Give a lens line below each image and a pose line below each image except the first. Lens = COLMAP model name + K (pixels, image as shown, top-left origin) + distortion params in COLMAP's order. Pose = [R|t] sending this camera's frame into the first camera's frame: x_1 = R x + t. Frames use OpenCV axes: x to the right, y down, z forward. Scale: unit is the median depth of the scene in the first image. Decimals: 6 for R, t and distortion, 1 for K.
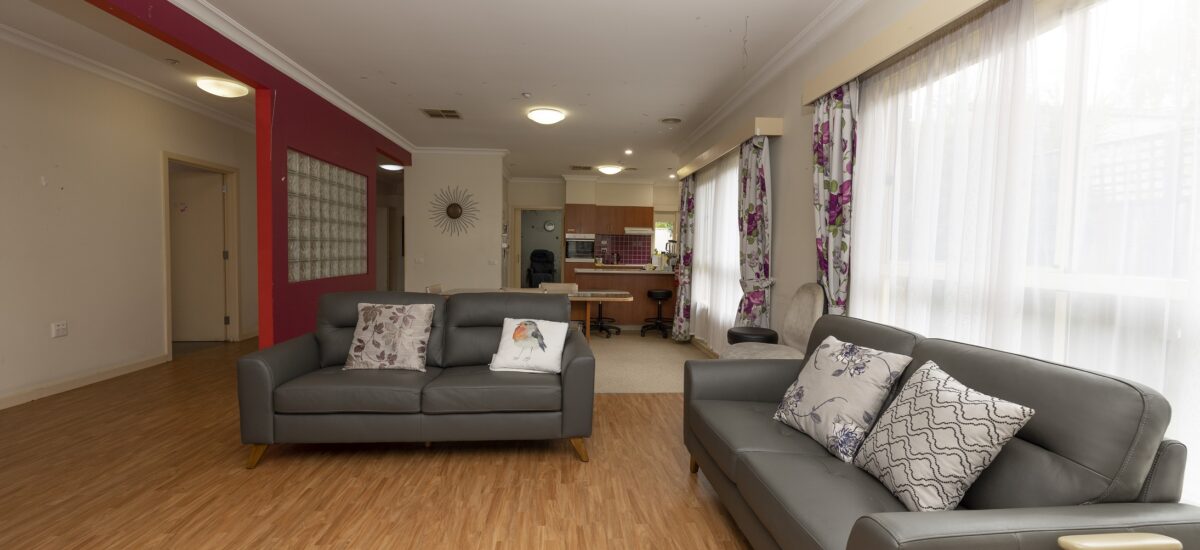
lens RADIAL K [[505.7, 0, 600.0], [0, 505.7, 275.0], [0, 0, 1]] dist [0.000514, 0.000099]
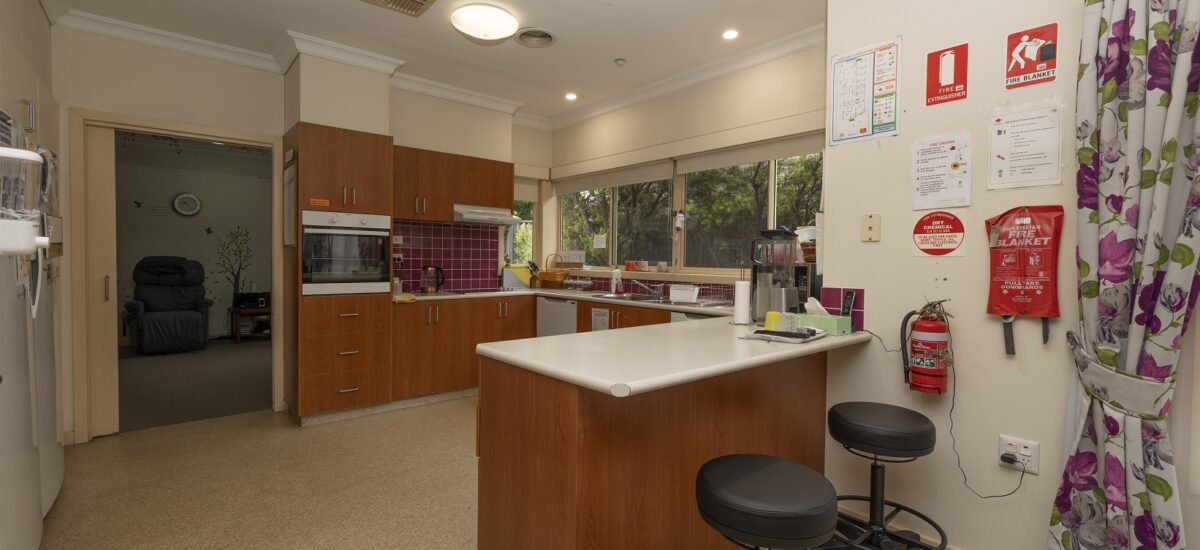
lens RADIAL K [[505.7, 0, 600.0], [0, 505.7, 275.0], [0, 0, 1]] dist [0.000514, 0.000099]
pose [[0.801048, -0.025027, 0.598077, -0.109971], [0.030555, 0.999533, 0.000902, -0.032862], [-0.597820, 0.017551, 0.801438, 0.603320]]
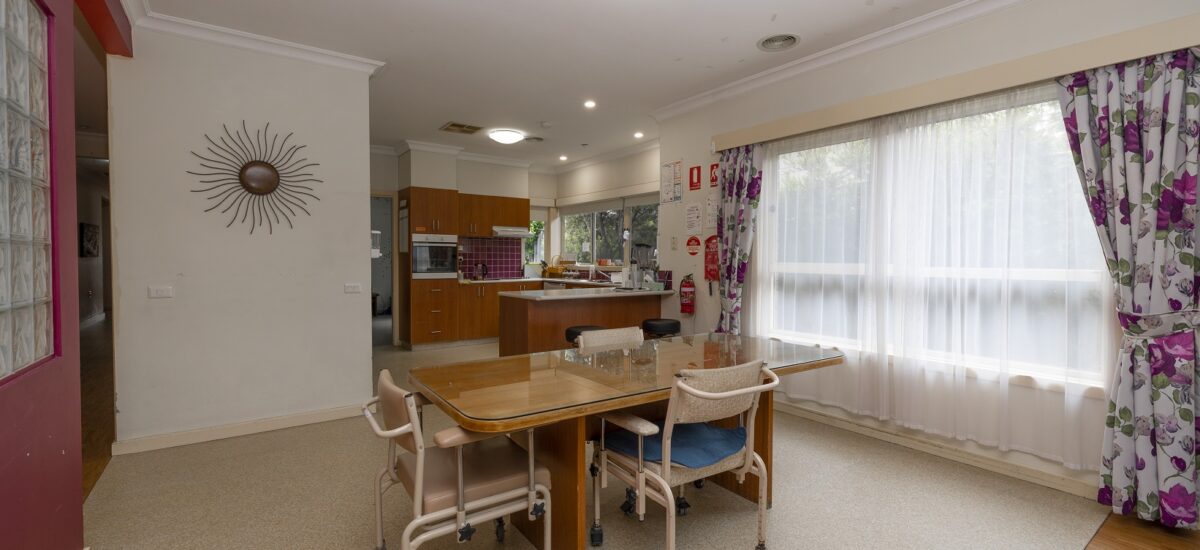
lens RADIAL K [[505.7, 0, 600.0], [0, 505.7, 275.0], [0, 0, 1]] dist [0.000514, 0.000099]
pose [[0.848910, -0.030362, 0.527665, -0.200155], [0.037033, 0.999312, -0.002078, -0.020633], [-0.527239, 0.021305, 0.849450, 0.339149]]
